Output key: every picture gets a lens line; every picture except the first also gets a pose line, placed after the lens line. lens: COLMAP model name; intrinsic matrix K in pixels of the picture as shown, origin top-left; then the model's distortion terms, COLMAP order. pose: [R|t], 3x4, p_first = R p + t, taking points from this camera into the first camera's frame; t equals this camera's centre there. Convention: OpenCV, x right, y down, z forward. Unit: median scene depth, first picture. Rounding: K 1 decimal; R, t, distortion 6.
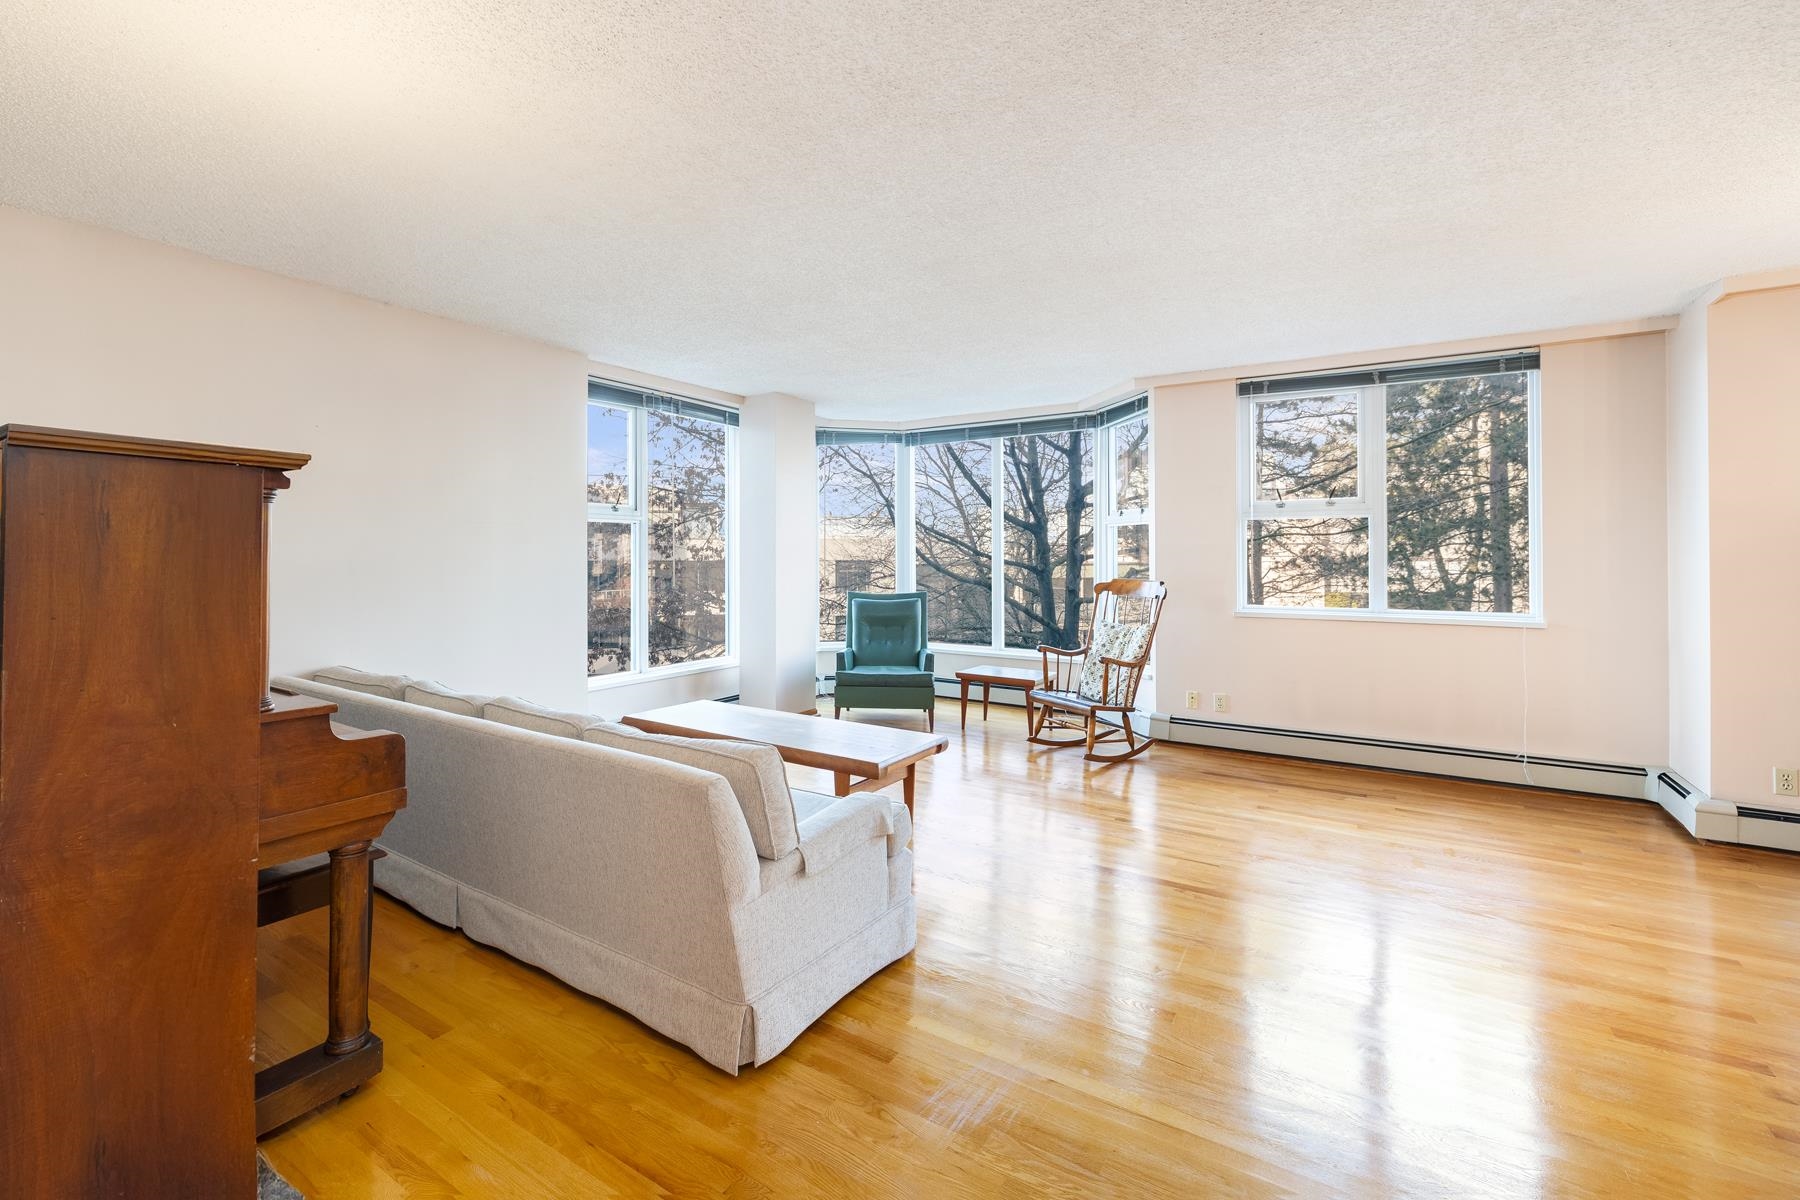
lens RADIAL K [[788.8, 0, 853.9], [0, 788.8, 550.1], [0, 0, 1]] dist [0.001376, 0.000046]
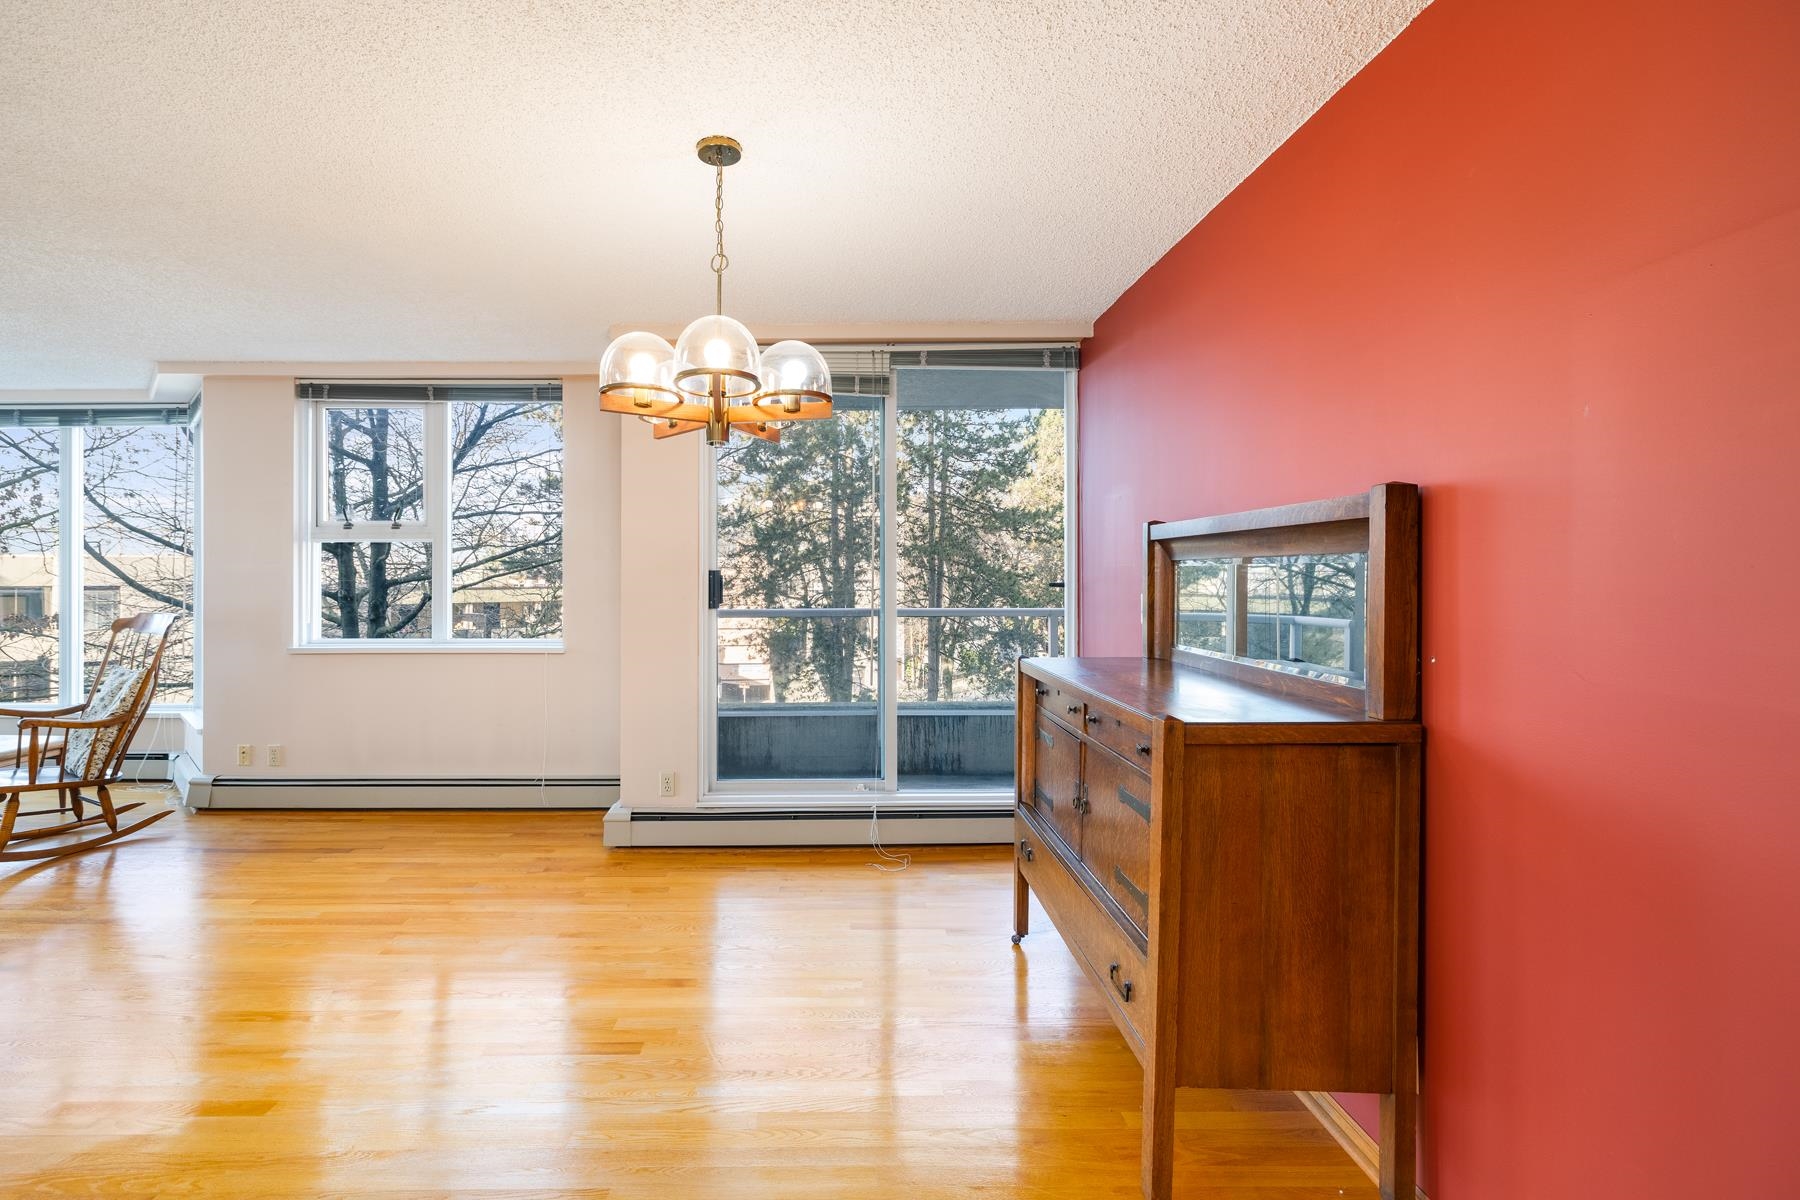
lens RADIAL K [[784.2, 0, 831.5], [0, 784.2, 572.7], [0, 0, 1]] dist [0.000119, -0.000073]
pose [[0.834501, 0.001546, 0.551004, 0.524876], [-0.001779, 0.999998, -0.000111, -0.005383], [-0.551003, -0.000887, 0.834503, -0.041179]]
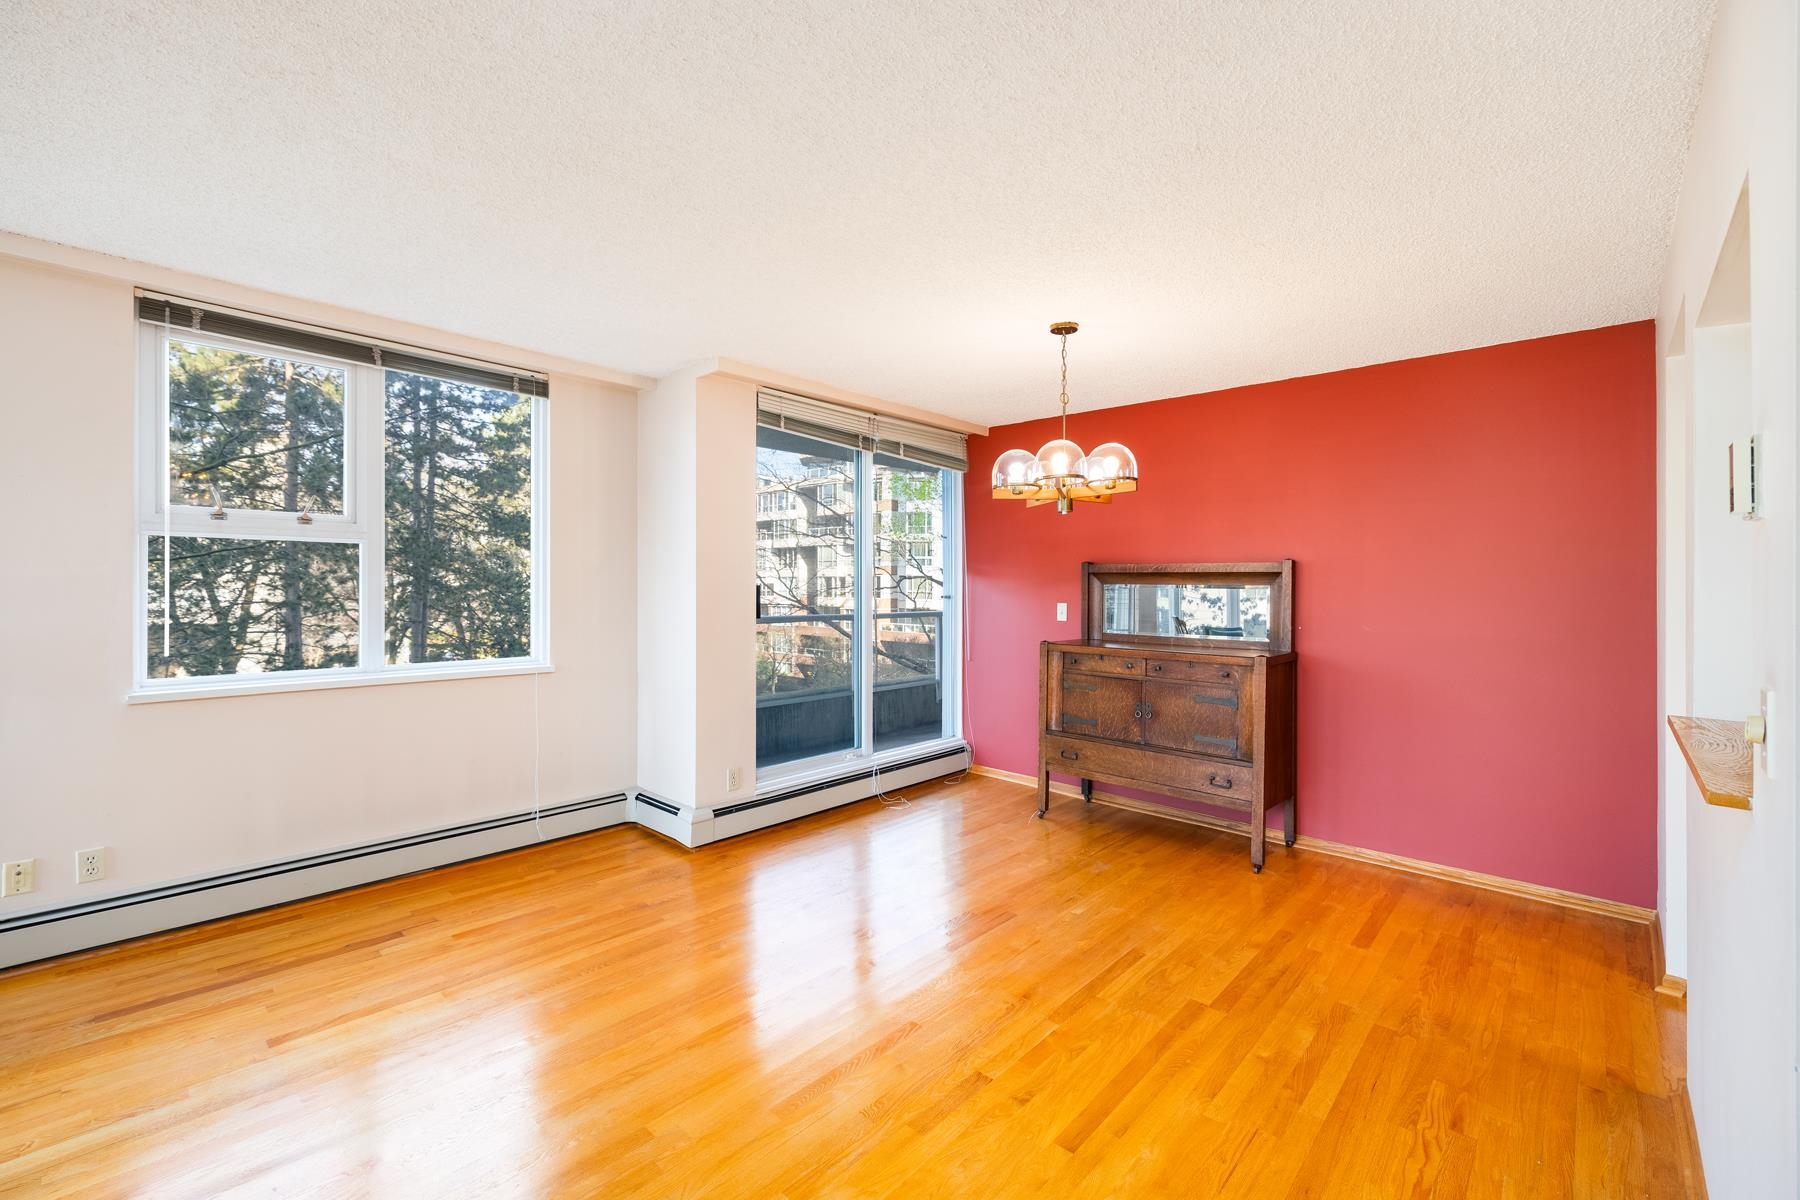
lens RADIAL K [[752.4, 0, 896.2], [0, 752.4, 589.7], [0, 0, 1]] dist [0.001426, 0.000209]
pose [[0.167818, -0.003258, 0.985813, 0.042784], [-0.014109, 0.999884, 0.005706, -0.010073], [-0.985717, -0.014866, 0.167752, 0.381385]]
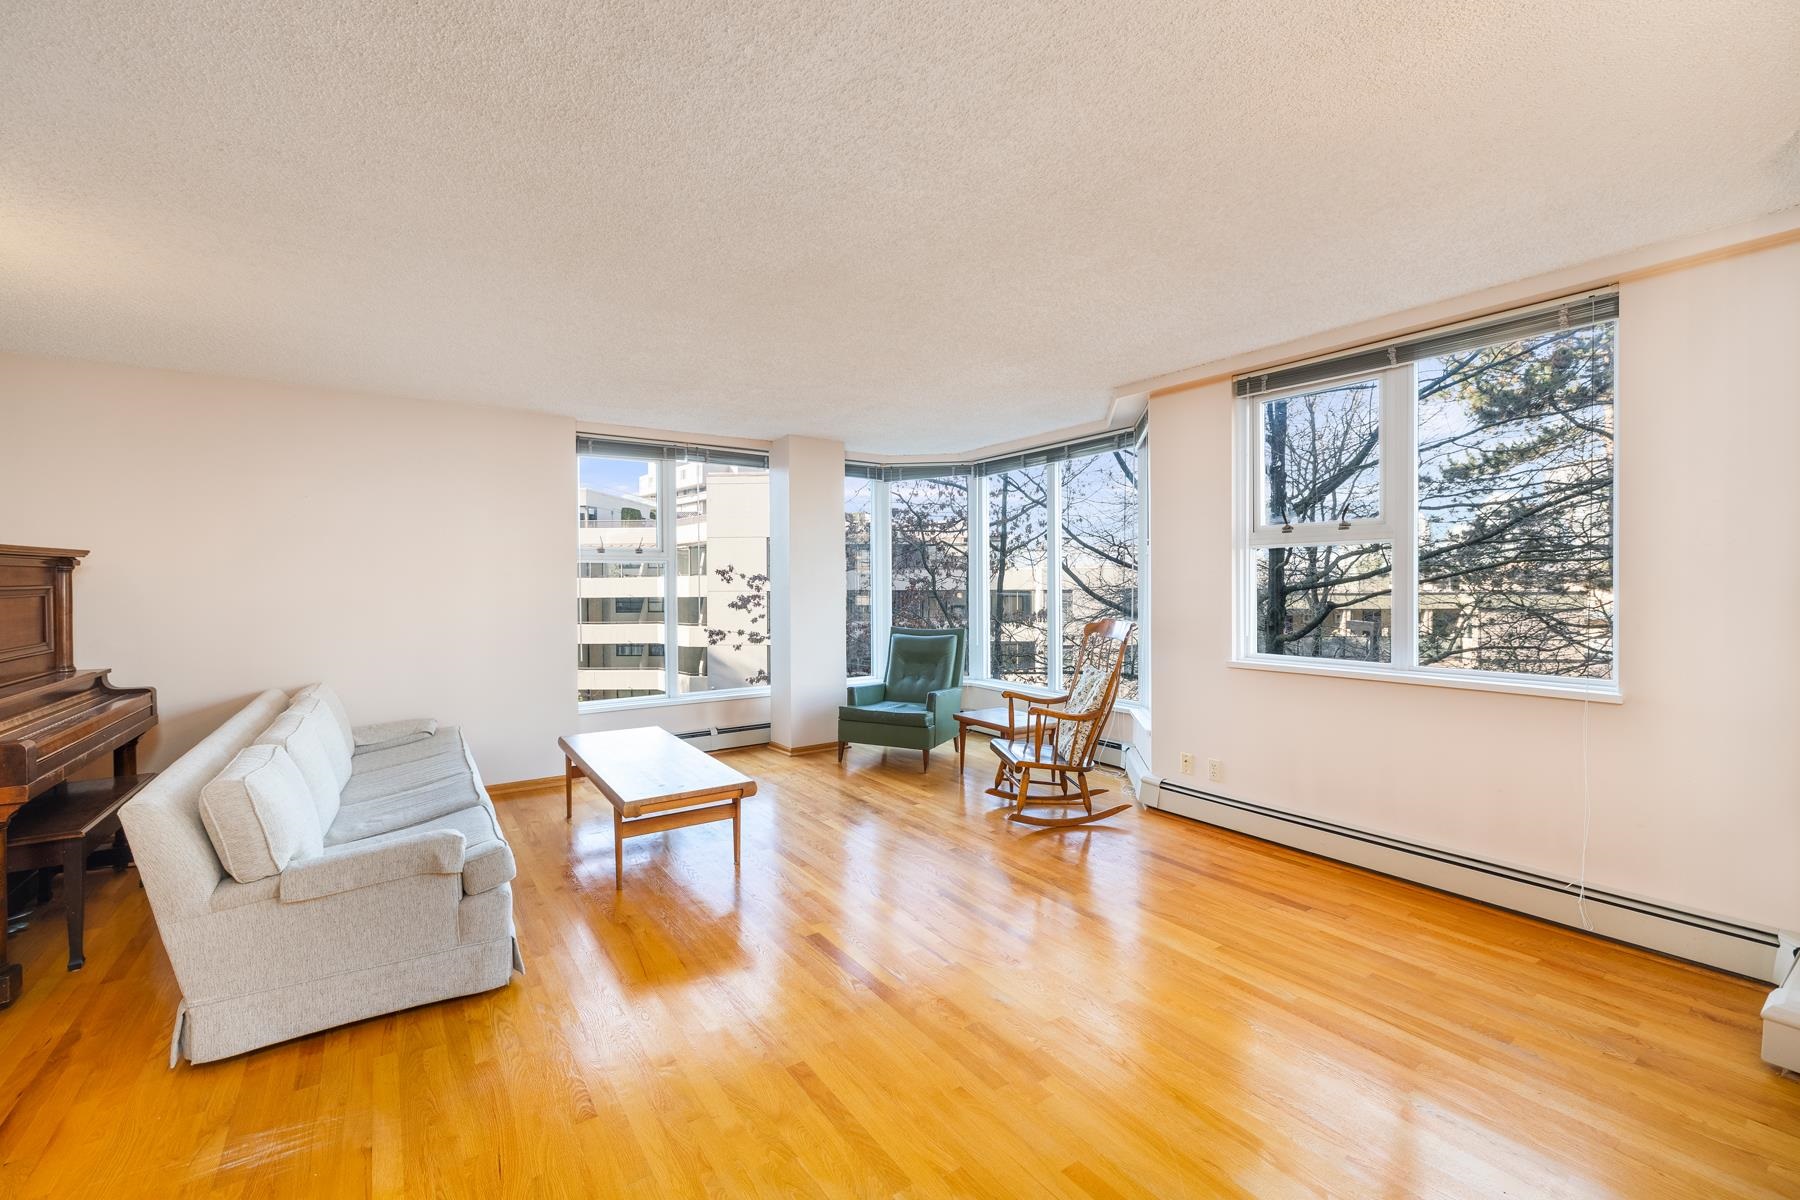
lens RADIAL K [[752.4, 0, 896.2], [0, 752.4, 589.7], [0, 0, 1]] dist [0.001426, 0.000209]
pose [[0.928594, -0.001921, -0.371093, 0.470467], [0.007345, 0.999886, 0.013203, -0.009401], [0.371025, -0.014986, 0.928502, 0.152331]]
